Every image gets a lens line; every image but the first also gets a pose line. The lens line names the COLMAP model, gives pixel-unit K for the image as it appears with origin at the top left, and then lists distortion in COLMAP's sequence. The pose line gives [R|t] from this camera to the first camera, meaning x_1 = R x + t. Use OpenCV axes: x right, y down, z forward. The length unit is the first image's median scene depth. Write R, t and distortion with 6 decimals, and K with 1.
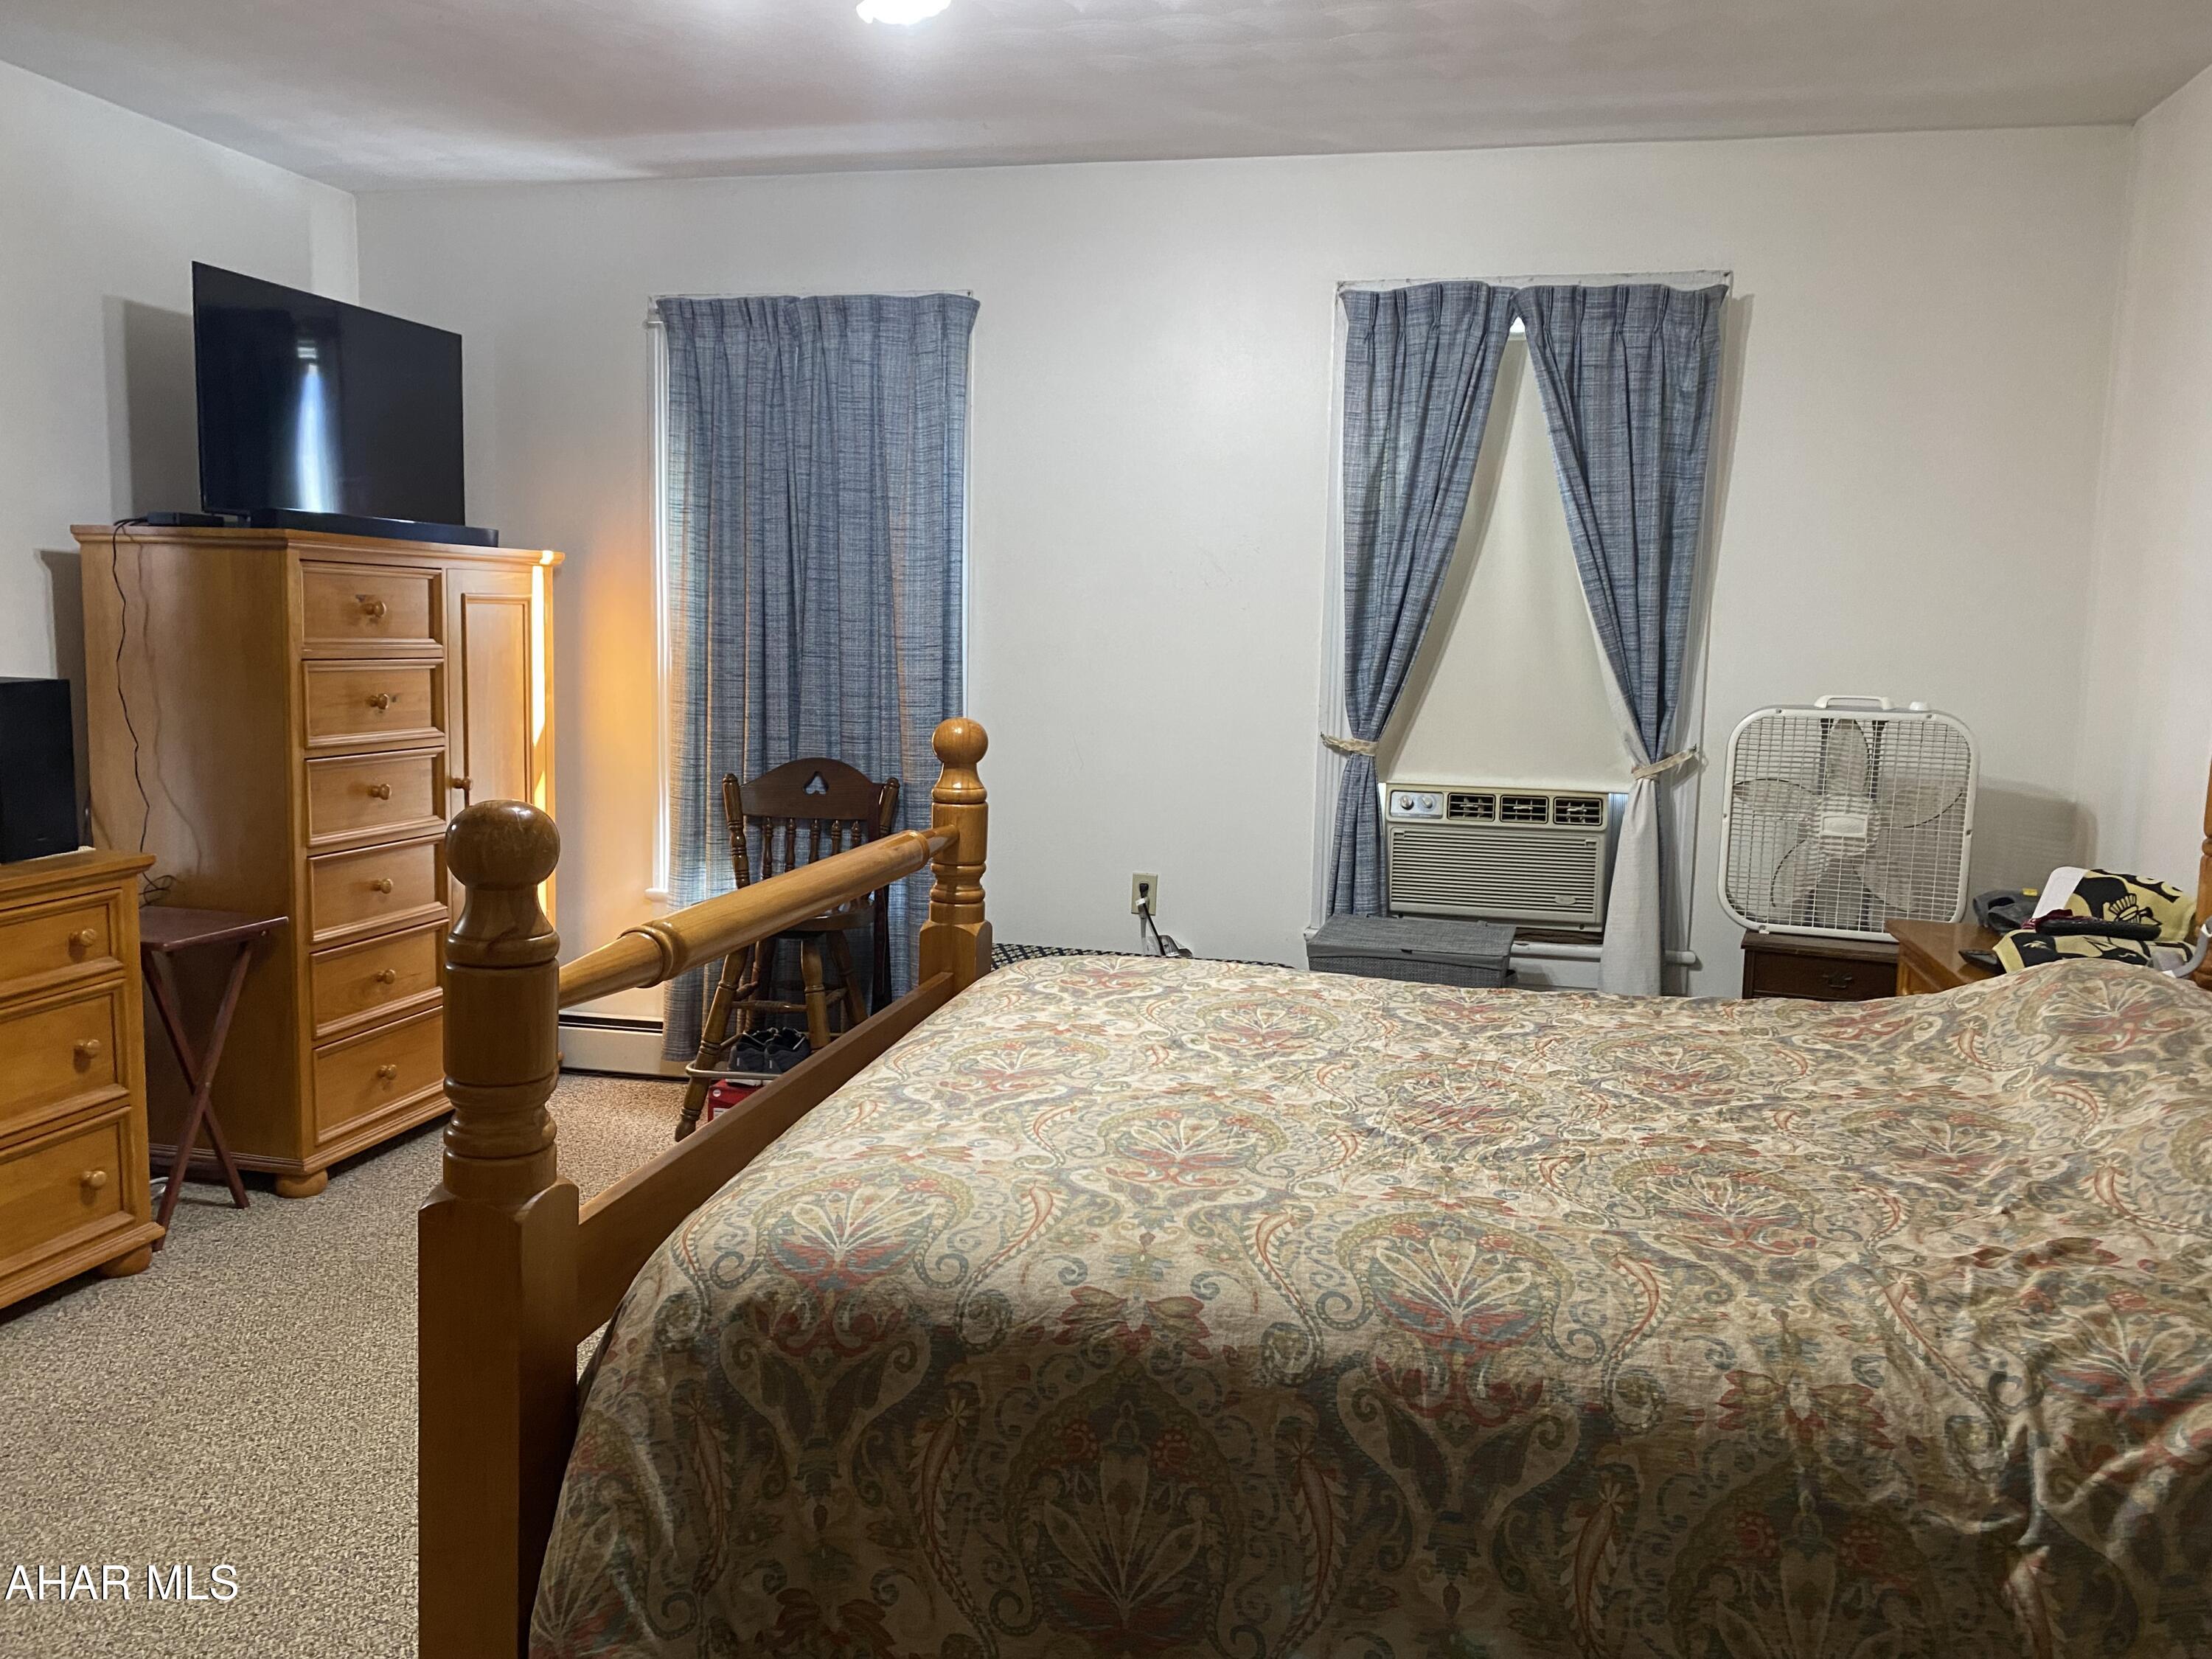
lens RADIAL K [[1722.8, 0, 1121.3], [0, 1722.8, 823.6], [0, 0, 1]] dist [0.069423, -0.048663]
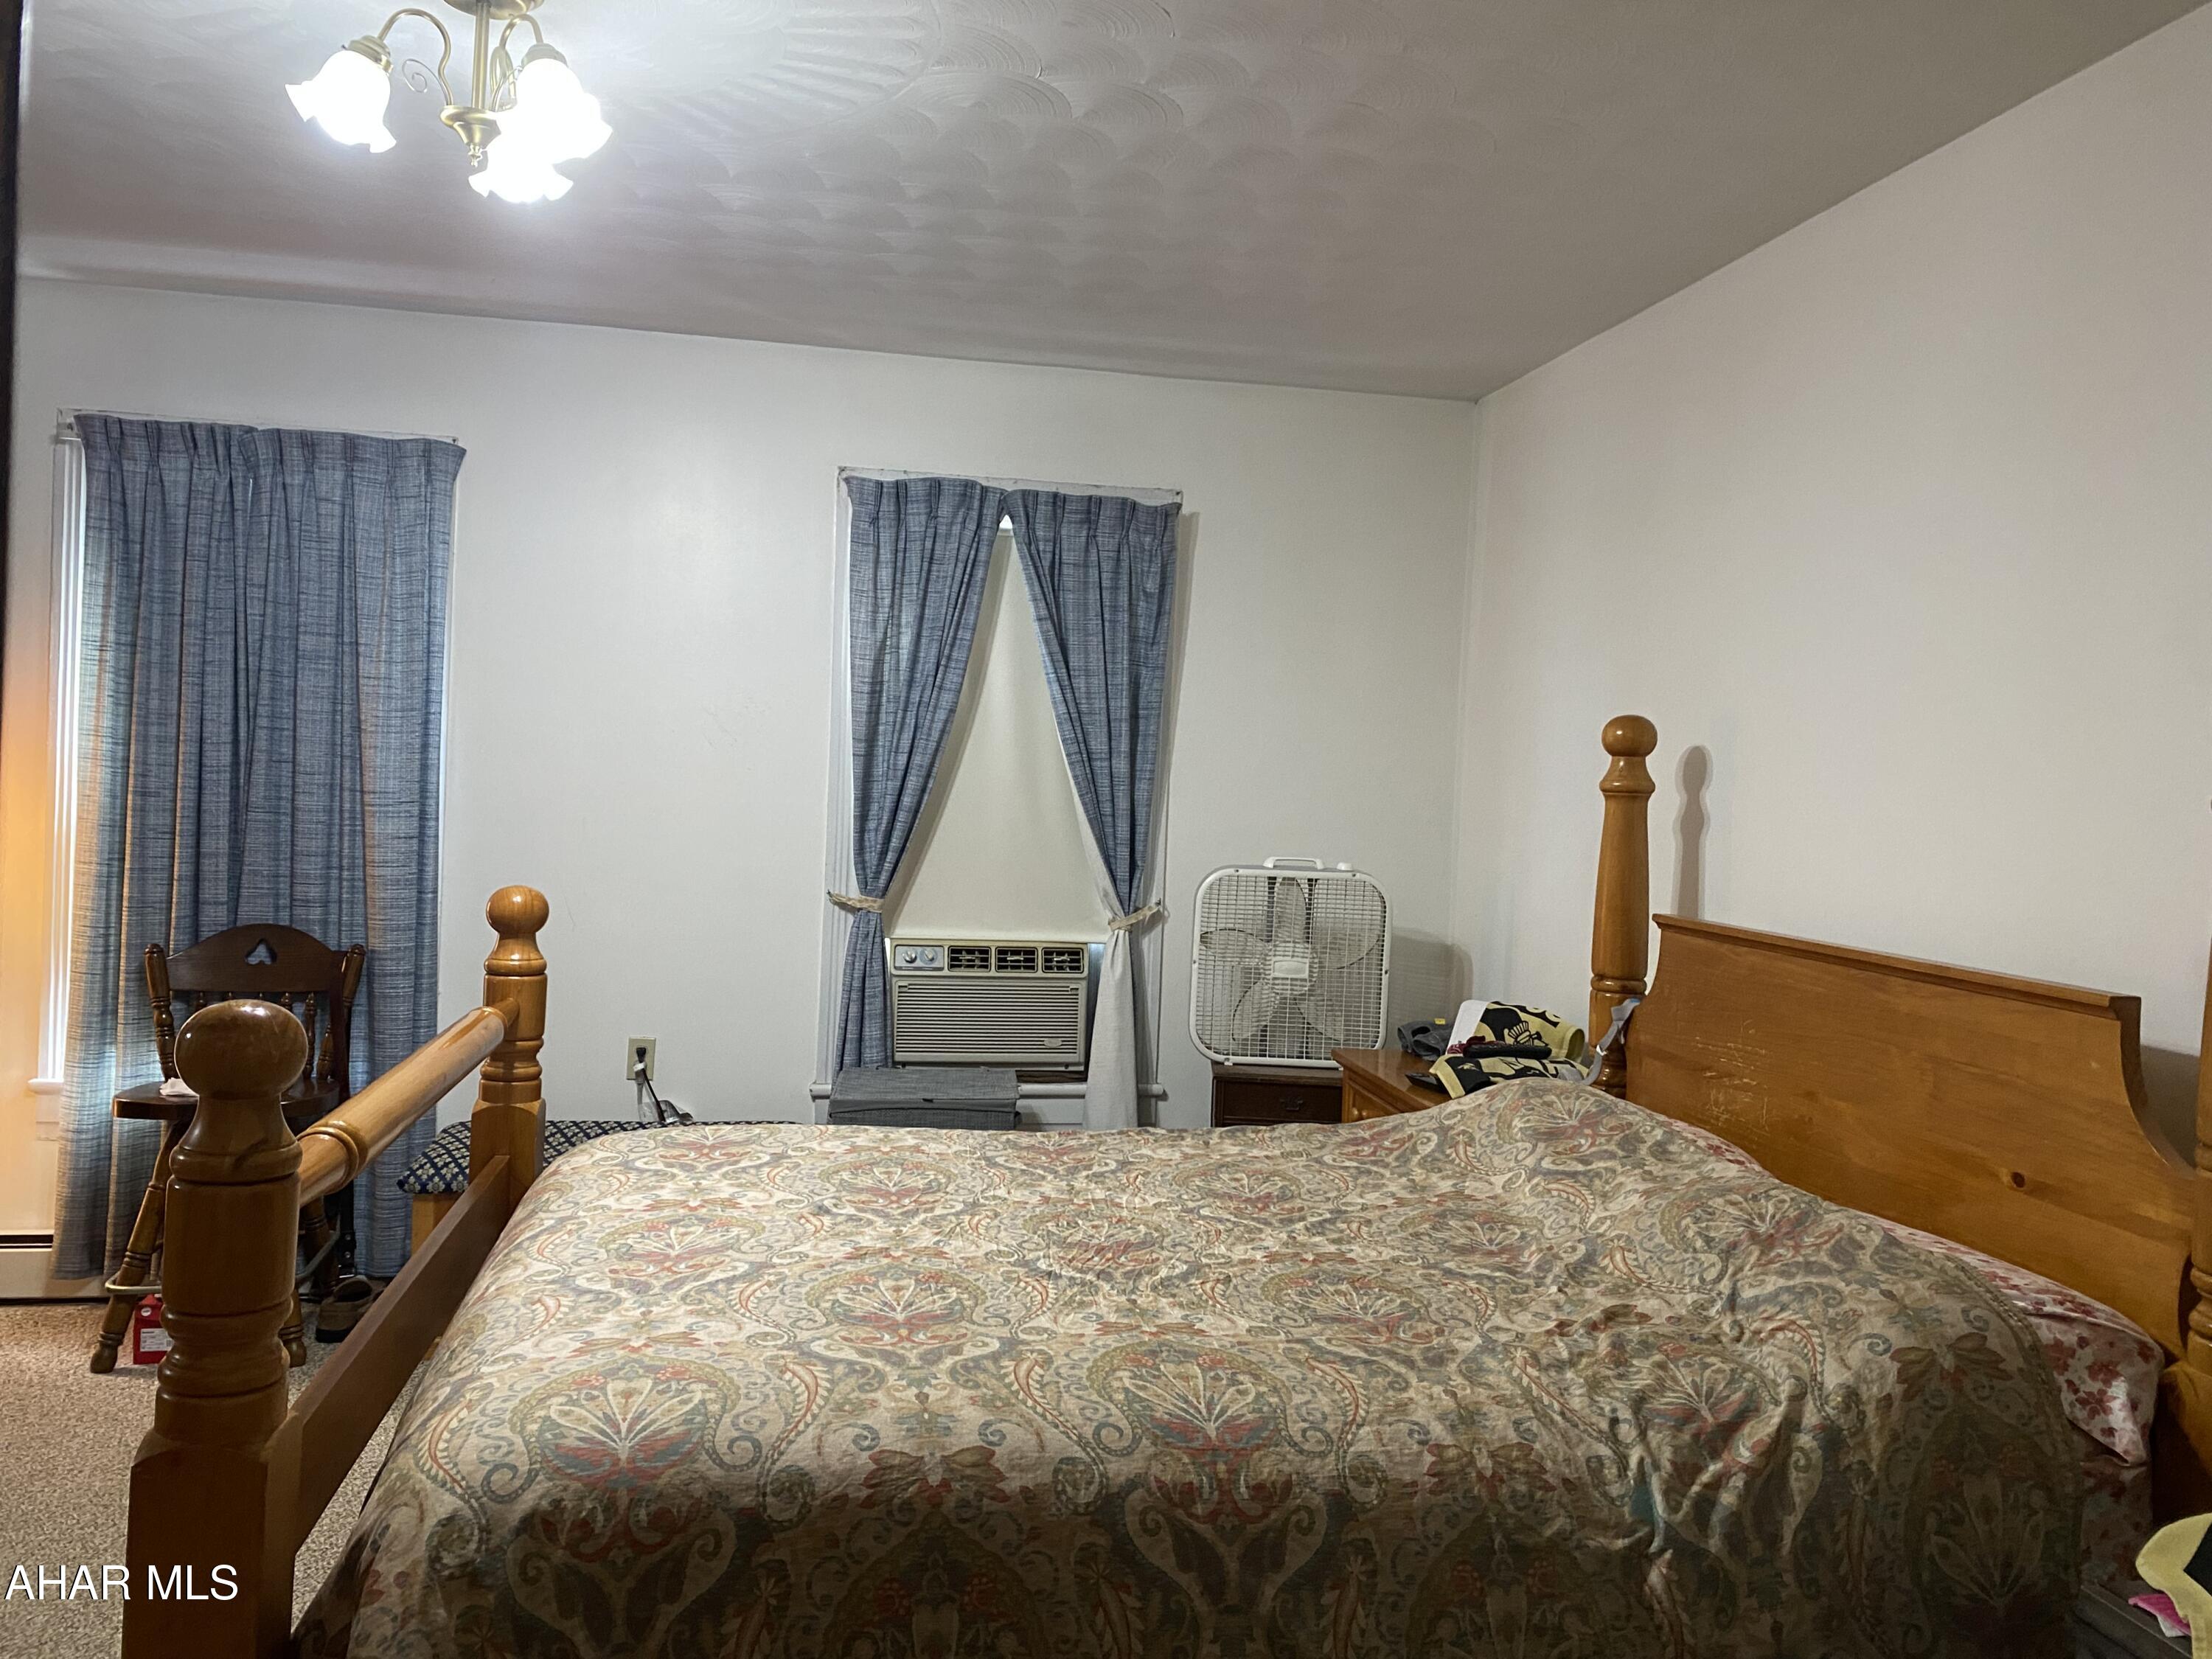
lens RADIAL K [[1722.8, 0, 1121.3], [0, 1722.8, 823.6], [0, 0, 1]] dist [0.069423, -0.048663]
pose [[0.923977, 0.005682, 0.382405, -0.159934], [0.024298, 0.996998, -0.073522, -0.016667], [-0.381674, 0.077224, 0.921065, -0.032056]]
